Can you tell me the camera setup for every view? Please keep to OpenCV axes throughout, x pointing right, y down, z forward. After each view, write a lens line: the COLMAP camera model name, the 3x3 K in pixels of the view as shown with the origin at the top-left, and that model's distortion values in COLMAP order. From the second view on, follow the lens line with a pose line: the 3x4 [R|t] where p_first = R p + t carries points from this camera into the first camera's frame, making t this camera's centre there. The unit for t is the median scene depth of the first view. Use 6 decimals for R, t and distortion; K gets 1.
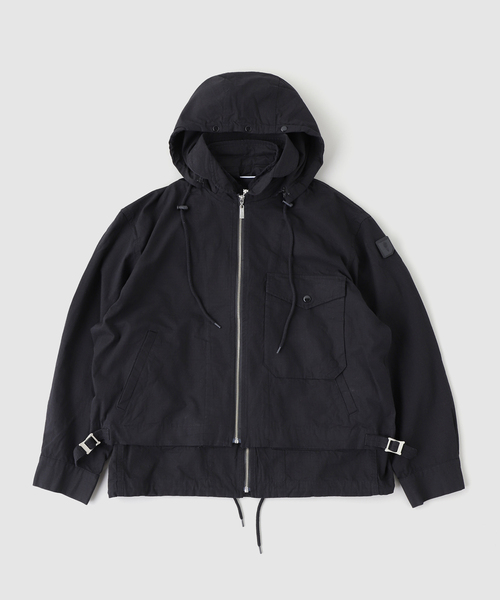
lens RADIAL K [[853.6, 0, 250.0], [0, 853.6, 300.0], [0, 0, 1]] dist [-0.029469, -0.006463]
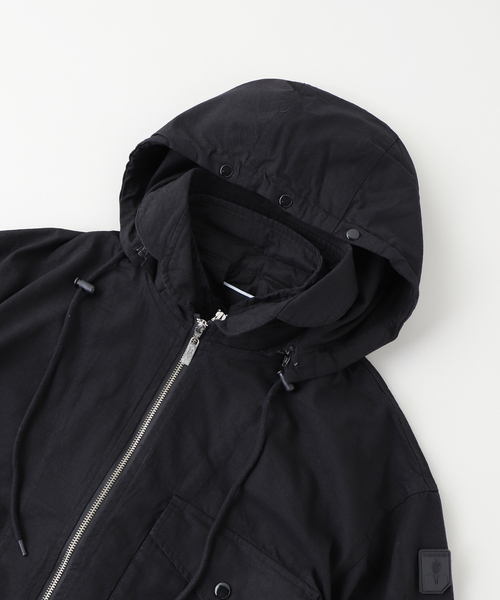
lens RADIAL K [[853.6, 0, 250.0], [0, 853.6, 300.0], [0, 0, 1]] dist [-0.029469, -0.006463]
pose [[0.879955, 0.454523, -0.138164, 0.071281], [-0.464324, 0.884369, -0.047902, -0.120963], [0.100415, 0.106305, 0.989250, 0.537989]]
